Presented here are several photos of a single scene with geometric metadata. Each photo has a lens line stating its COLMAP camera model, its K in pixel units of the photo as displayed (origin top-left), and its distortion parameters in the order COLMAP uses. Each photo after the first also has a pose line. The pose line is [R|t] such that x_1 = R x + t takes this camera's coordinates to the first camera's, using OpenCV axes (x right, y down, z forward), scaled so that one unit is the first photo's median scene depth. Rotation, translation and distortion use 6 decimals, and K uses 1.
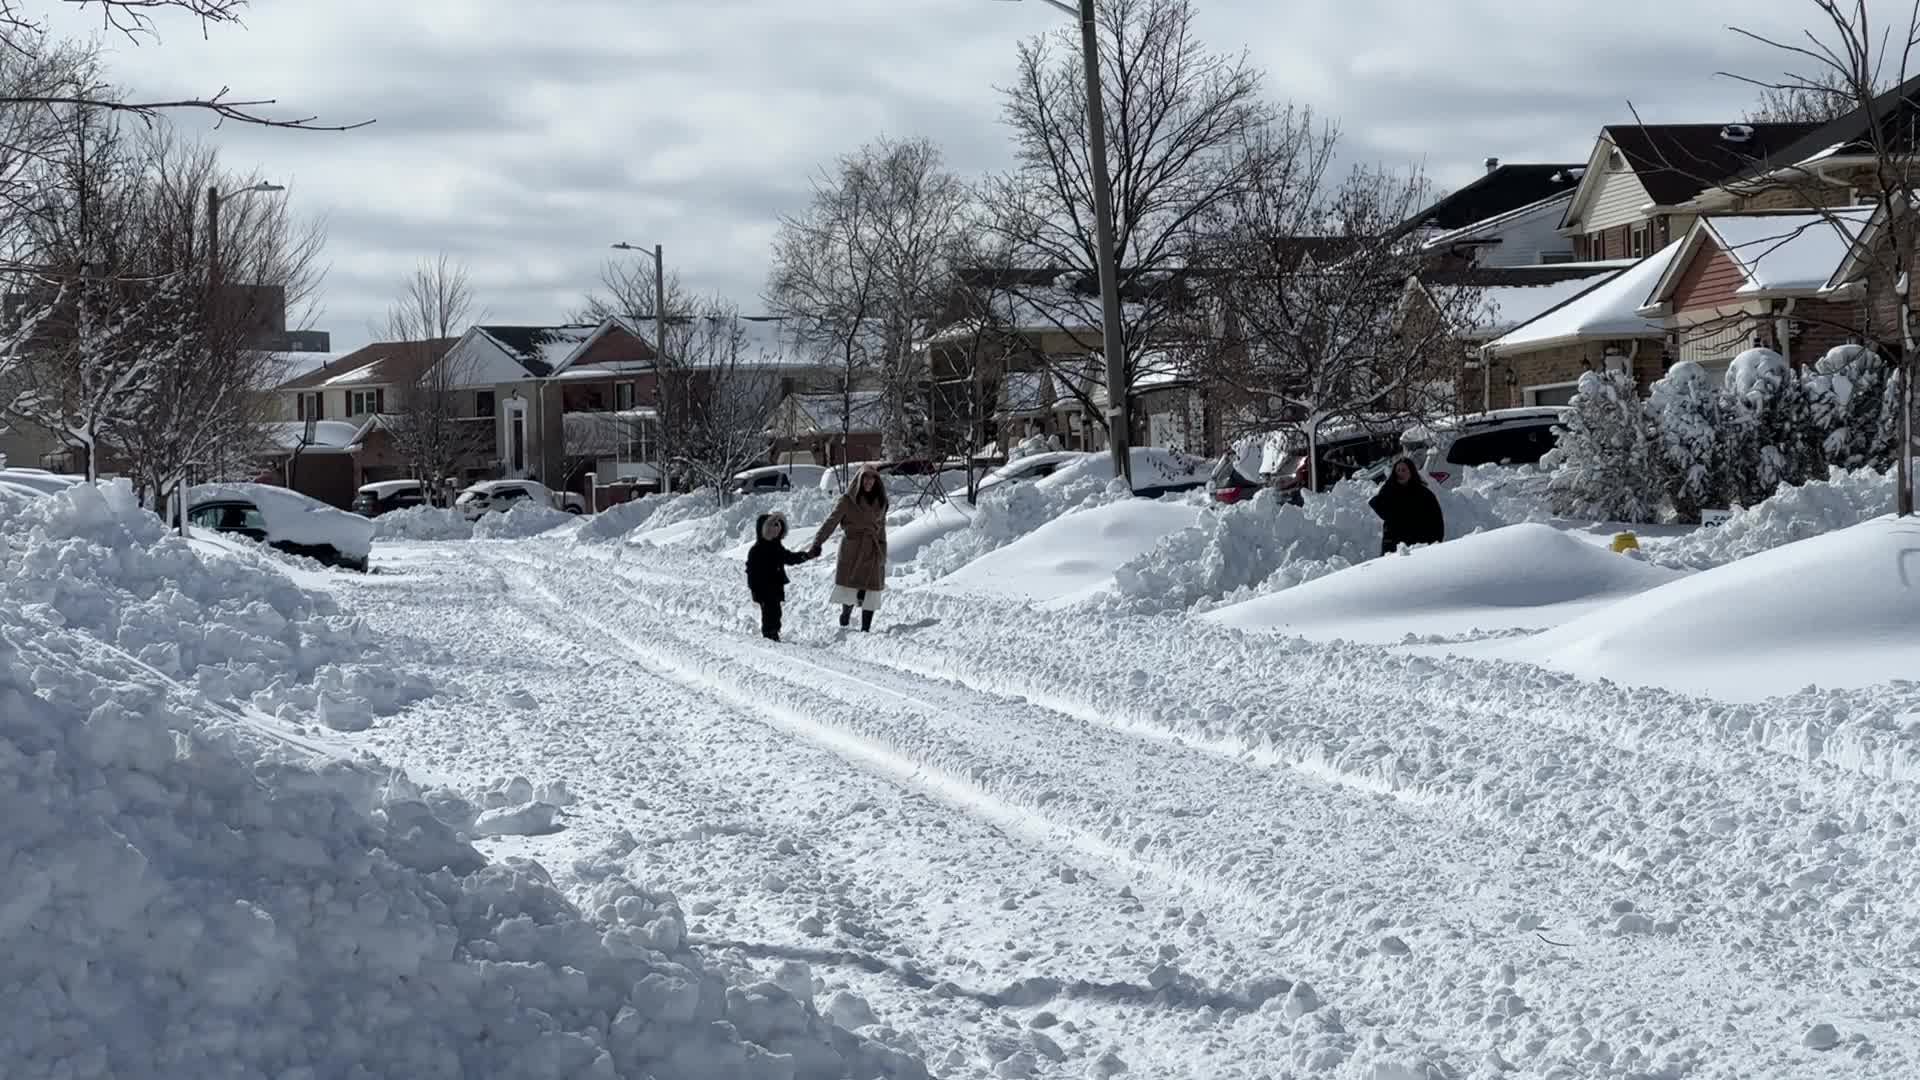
lens RADIAL K [[4885.6, 0, 960.0], [0, 4885.6, 540.0], [0, 0, 1]] dist [-0.161207, 0.383783]
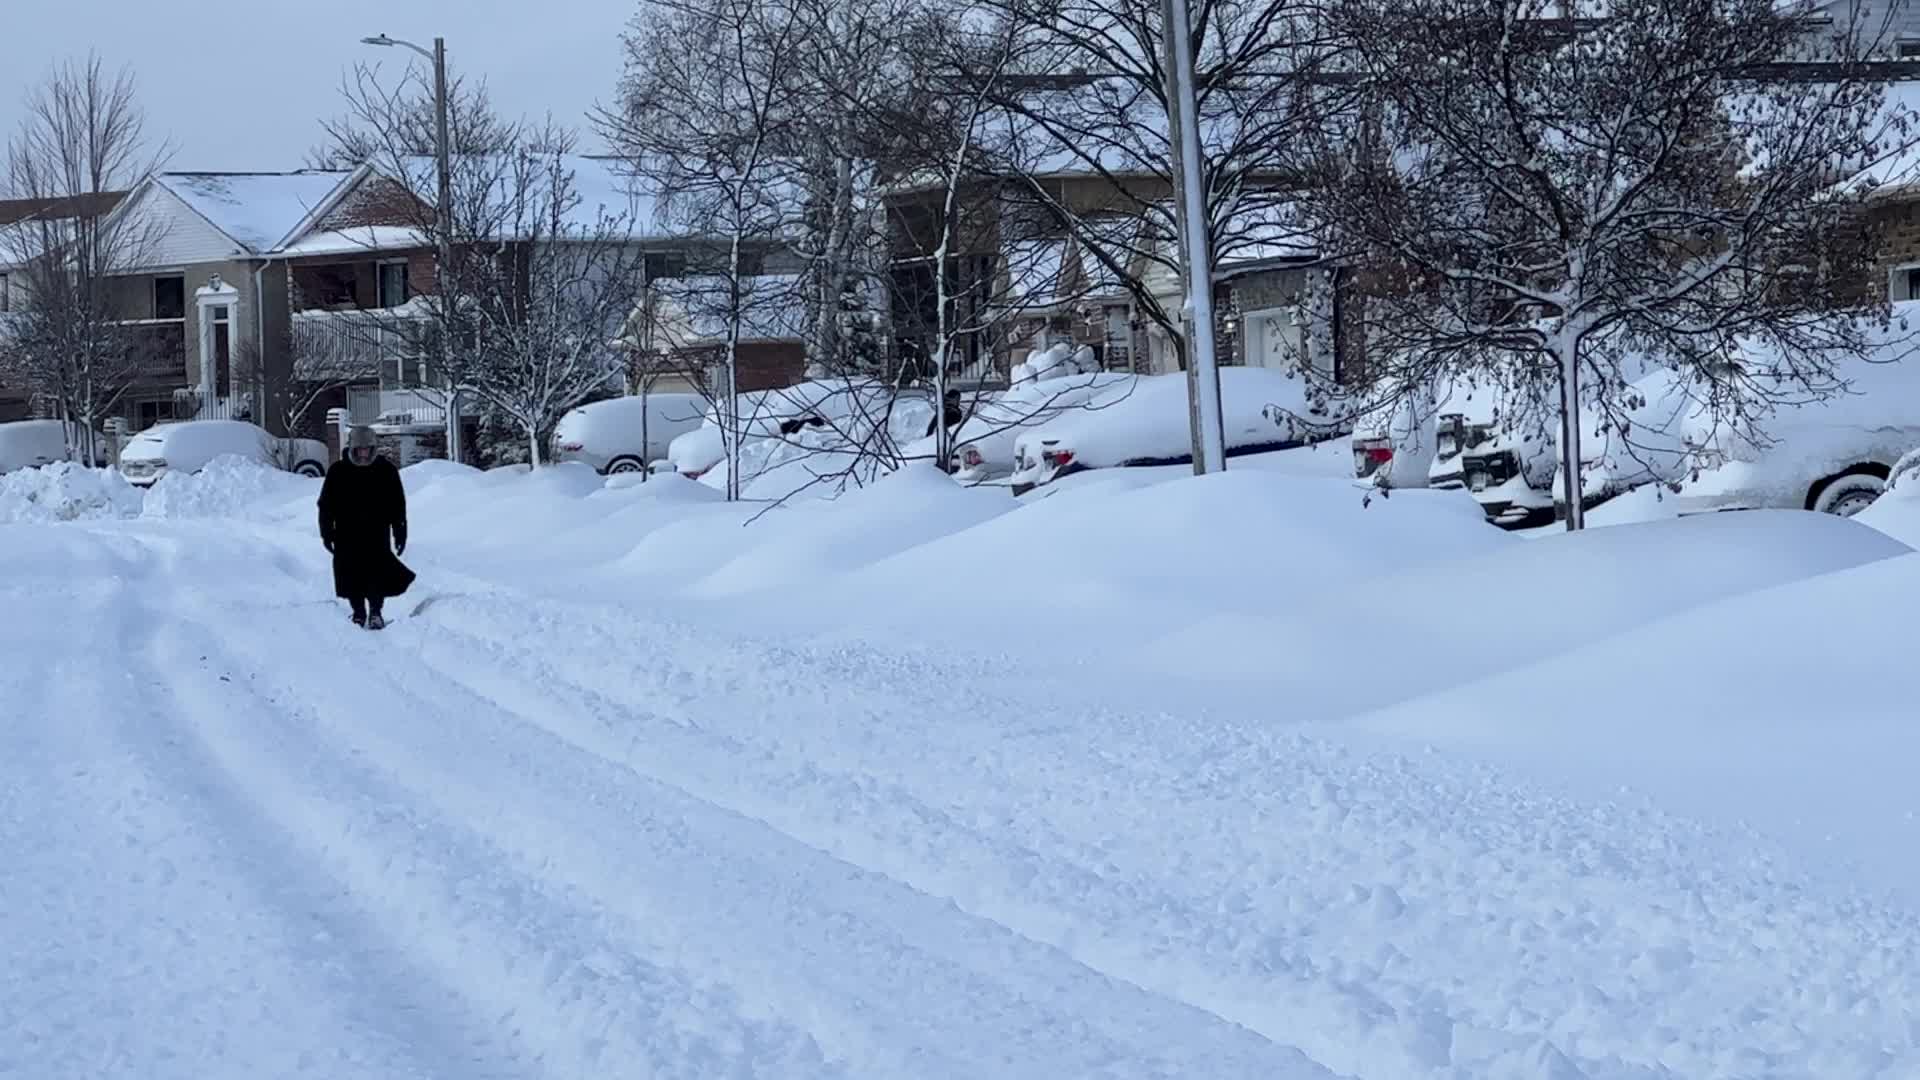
lens RADIAL K [[4885.6, 0, 960.0], [0, 4885.6, 540.0], [0, 0, 1]] dist [-0.161207, 0.383783]
pose [[0.999993, -0.003353, -0.001669, 0.004766], [0.003394, 0.999682, 0.024986, -0.012672], [0.001584, -0.024992, 0.999686, 0.393413]]
